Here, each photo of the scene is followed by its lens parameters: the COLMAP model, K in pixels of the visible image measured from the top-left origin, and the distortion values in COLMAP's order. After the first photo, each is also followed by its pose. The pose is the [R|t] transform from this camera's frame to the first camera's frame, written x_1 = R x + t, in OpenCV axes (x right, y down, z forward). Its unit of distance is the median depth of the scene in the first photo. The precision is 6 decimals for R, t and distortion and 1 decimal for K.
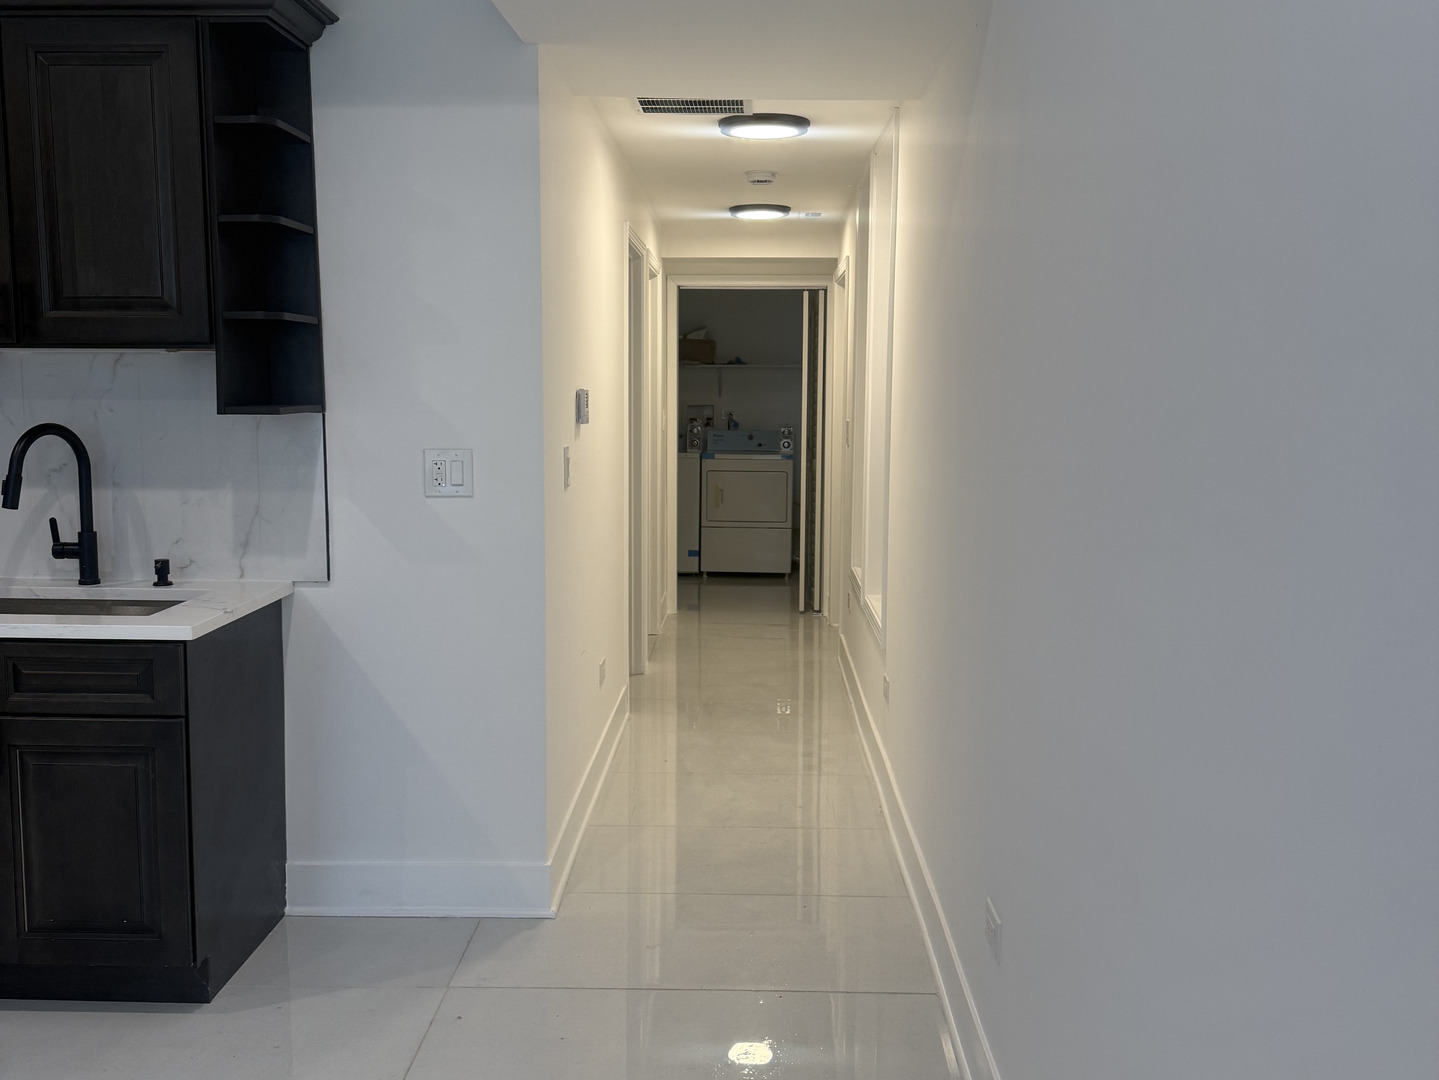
lens RADIAL K [[1346.5, 0, 721.6], [0, 1346.5, 540.2], [0, 0, 1]] dist [0.047023, 0.000000]
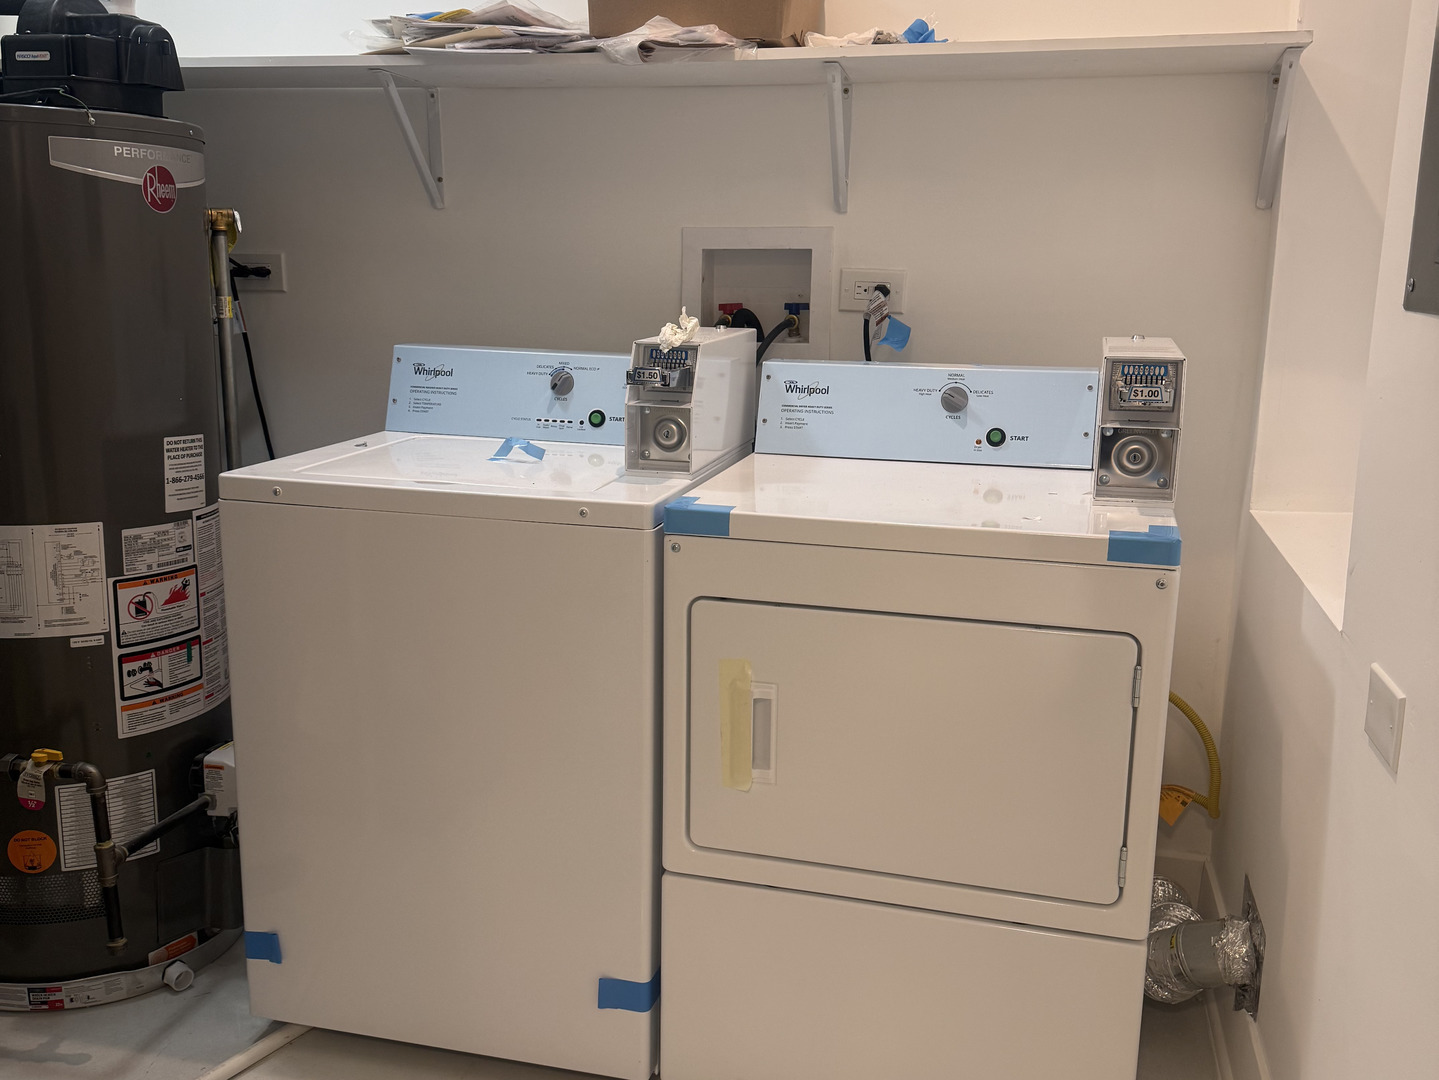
lens RADIAL K [[1346.5, 0, 717.8], [0, 1346.5, 539.3], [0, 0, 1]] dist [0.047023, 0.000000]
pose [[0.979412, 0.047523, -0.196198, 0.012317], [-0.028953, 0.994916, 0.096458, -0.032894], [0.199784, -0.088792, 0.975809, 0.347250]]
